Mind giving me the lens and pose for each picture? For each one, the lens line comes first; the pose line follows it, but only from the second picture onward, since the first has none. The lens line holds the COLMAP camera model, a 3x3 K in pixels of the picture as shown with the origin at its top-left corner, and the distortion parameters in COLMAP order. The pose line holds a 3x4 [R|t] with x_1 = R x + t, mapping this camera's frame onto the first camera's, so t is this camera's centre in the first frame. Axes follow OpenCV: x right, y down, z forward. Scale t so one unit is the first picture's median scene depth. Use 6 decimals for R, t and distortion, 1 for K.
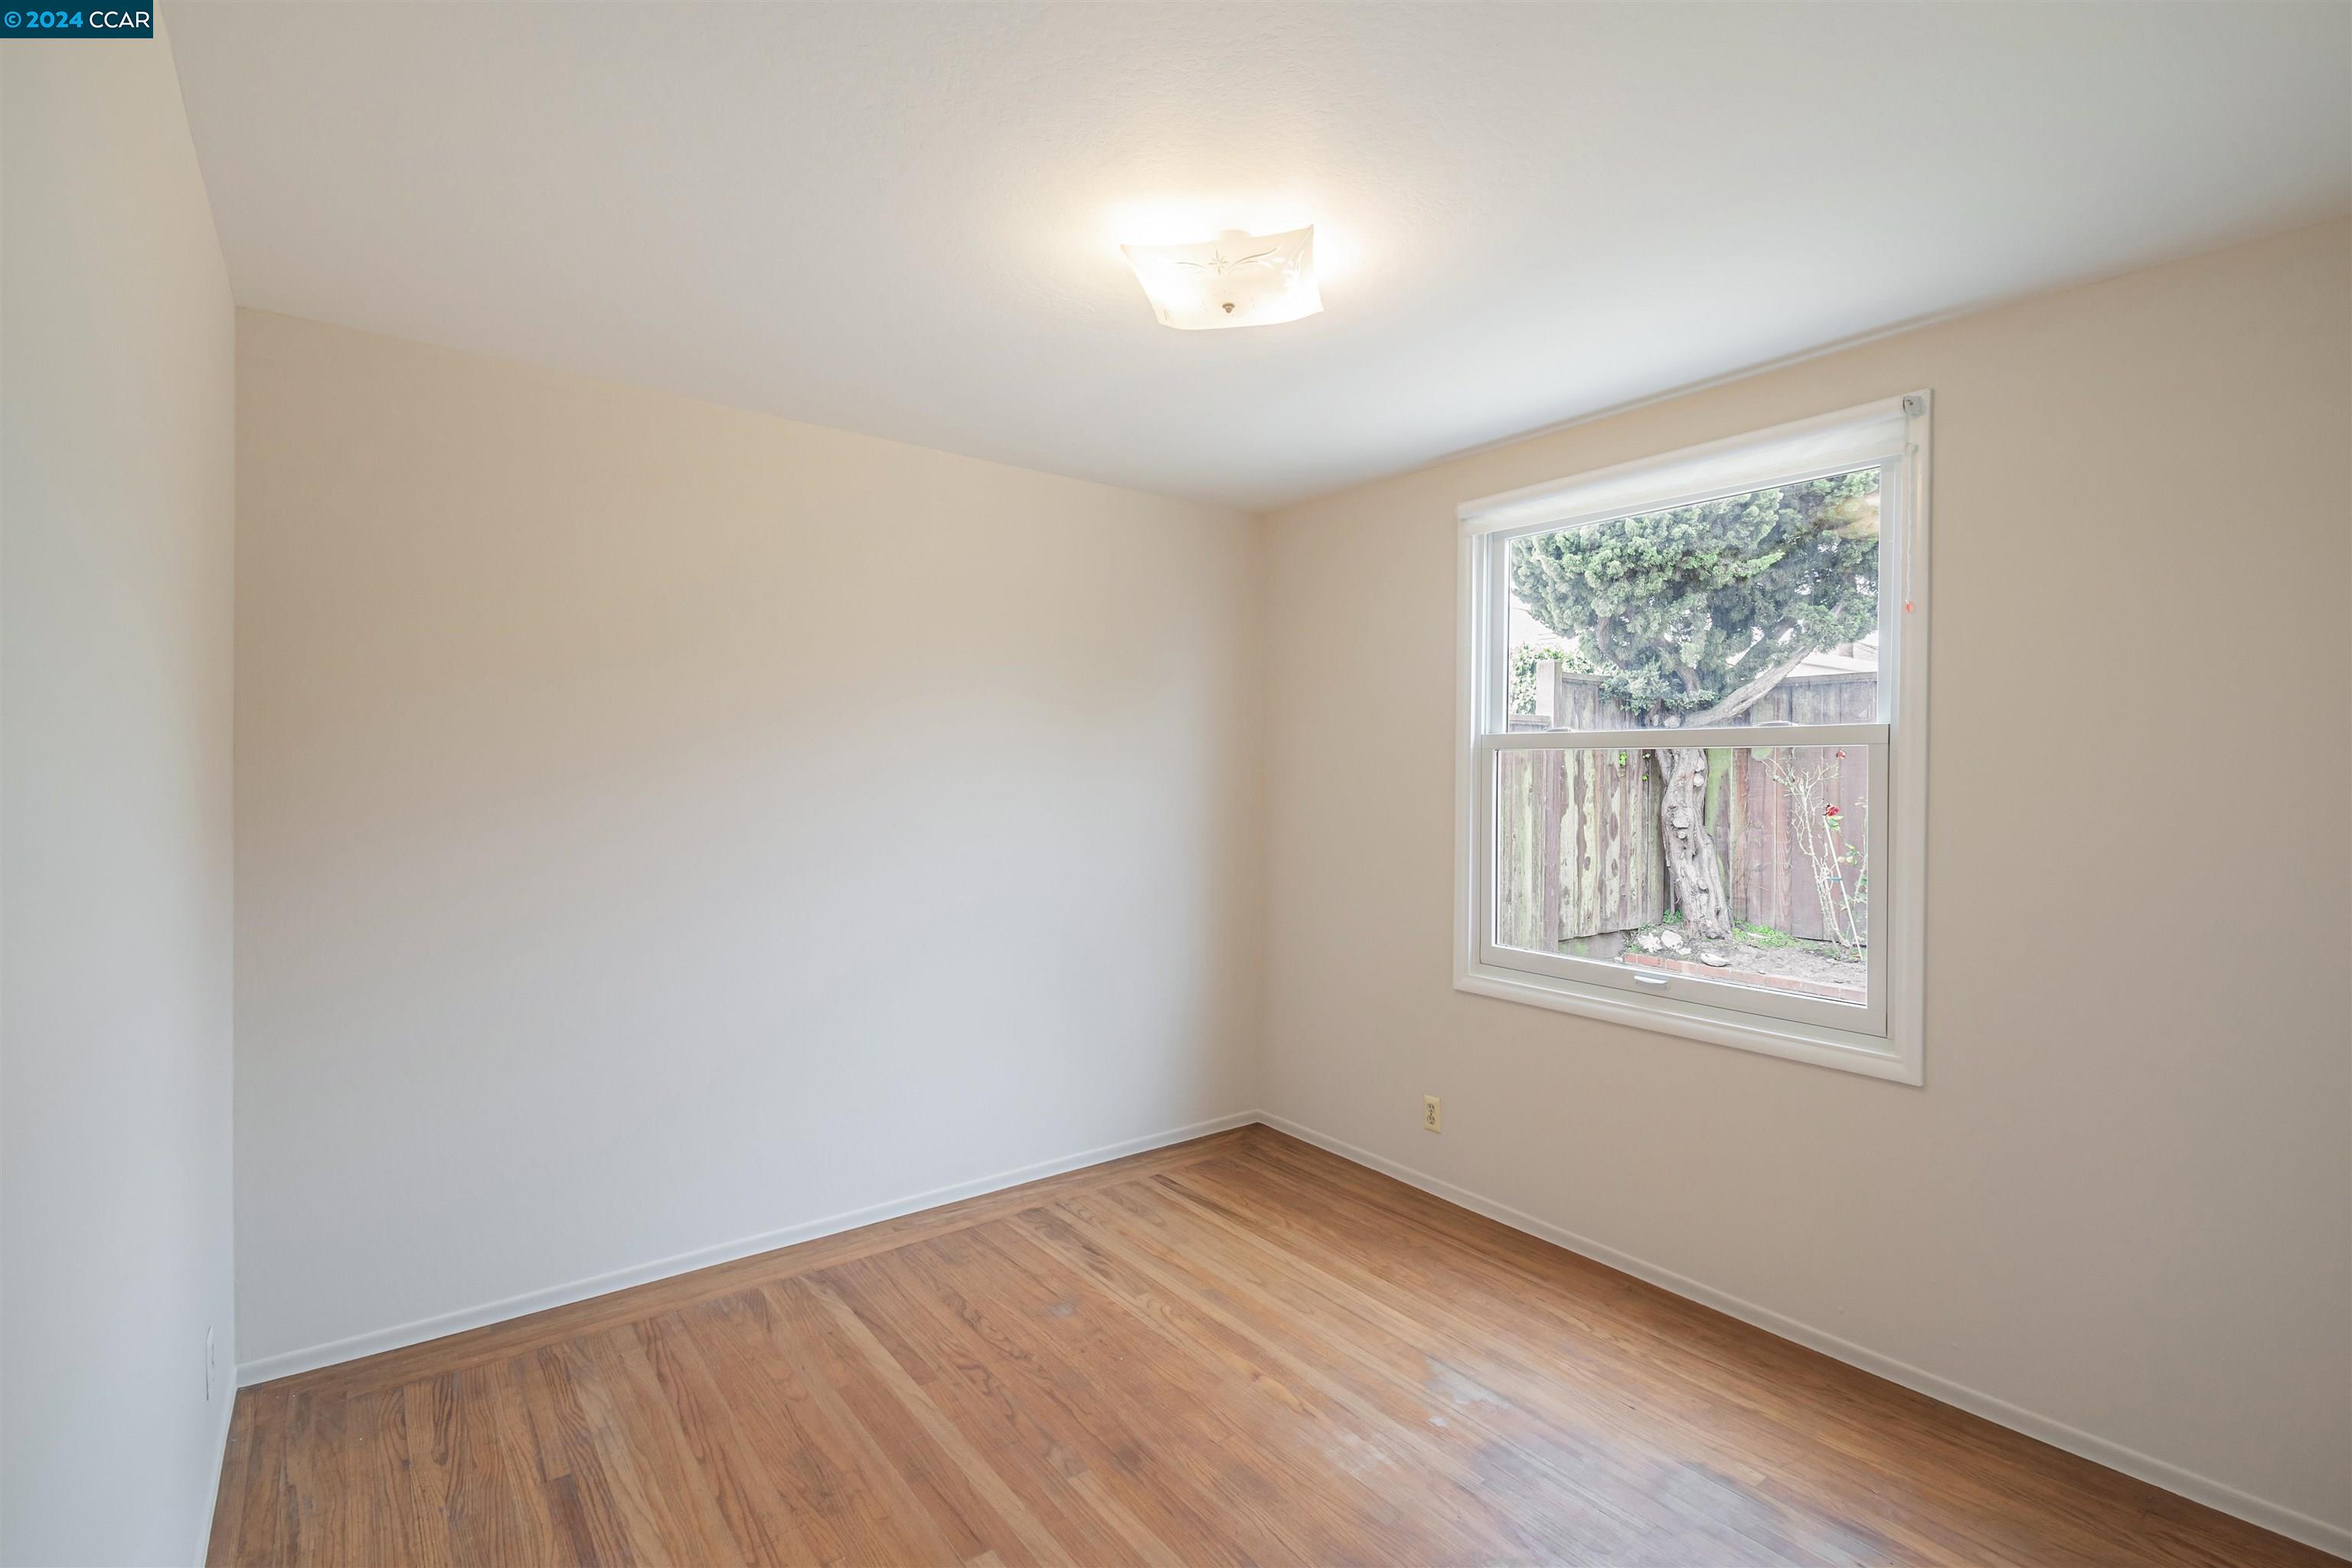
lens RADIAL K [[1050.0, 0, 1180.6], [0, 1050.0, 772.5], [0, 0, 1]] dist [0.012627, -0.011985]
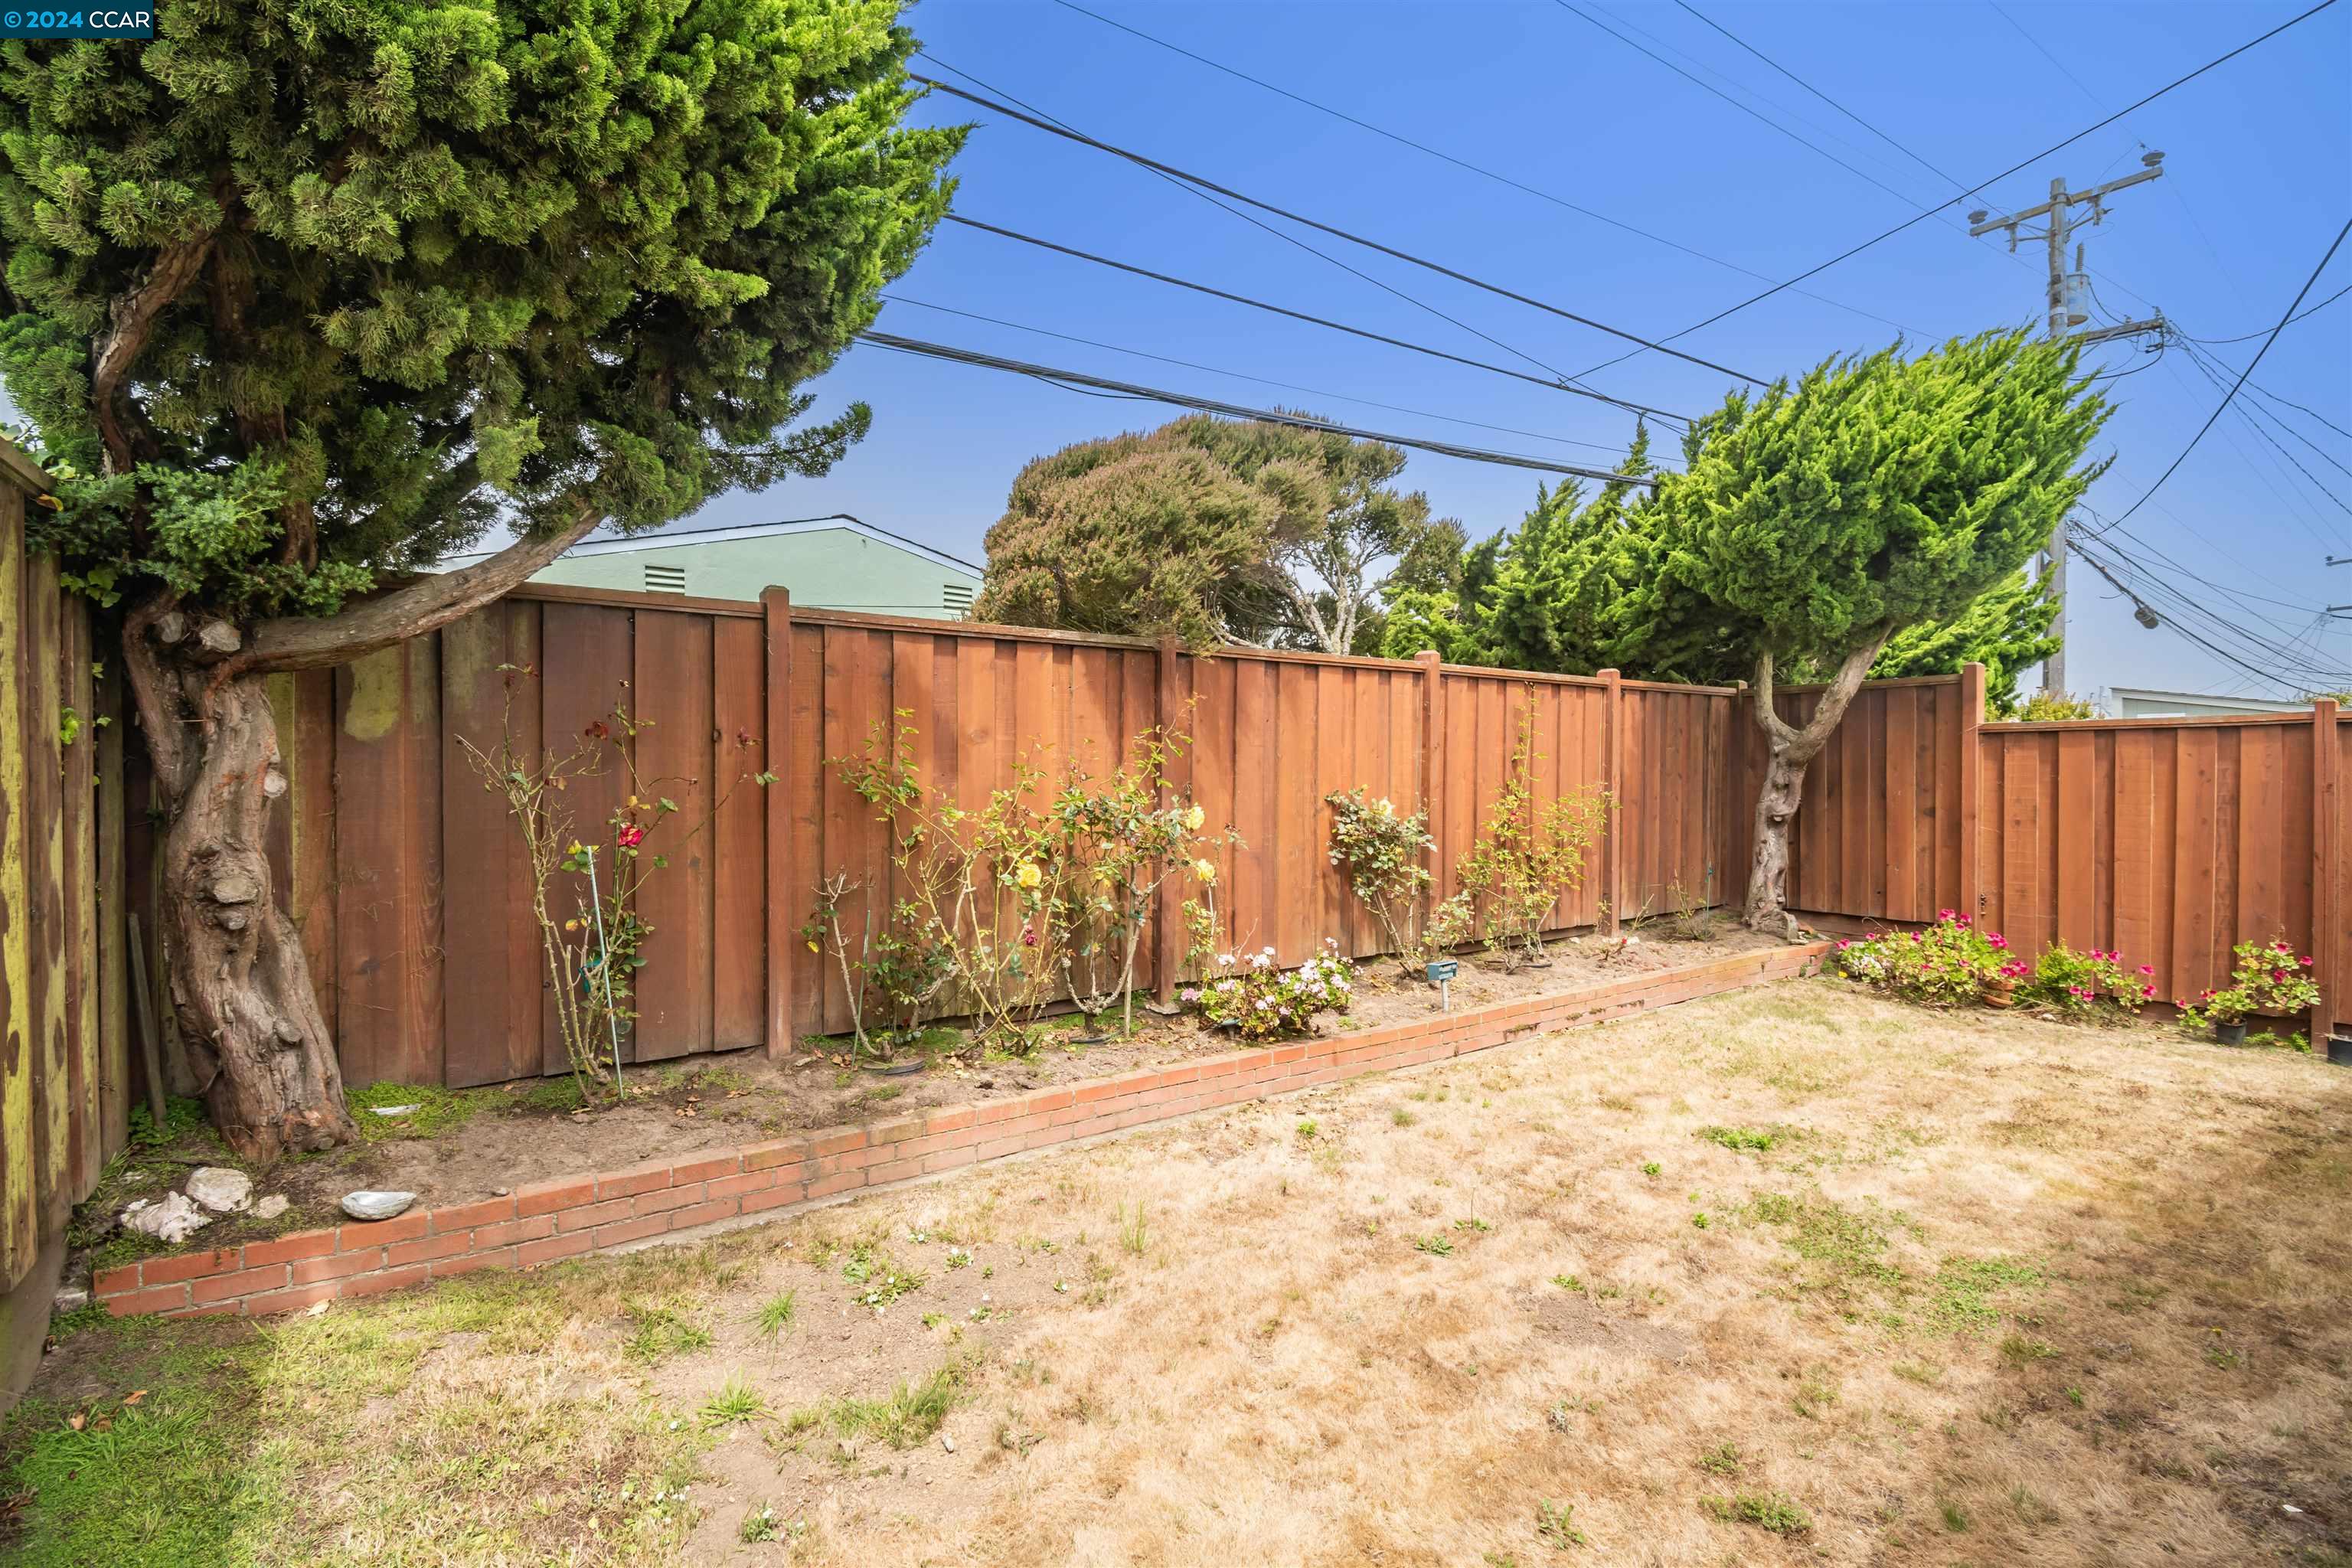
lens RADIAL K [[1050.0, 0, 1176.0], [0, 1050.0, 783.0], [0, 0, 1]] dist [0.012627, -0.011985]
pose [[0.070909, -0.012133, 0.997409, 0.099226], [-0.003446, 0.999917, 0.012409, 0.000103], [-0.997477, -0.004317, 0.070861, 0.611545]]
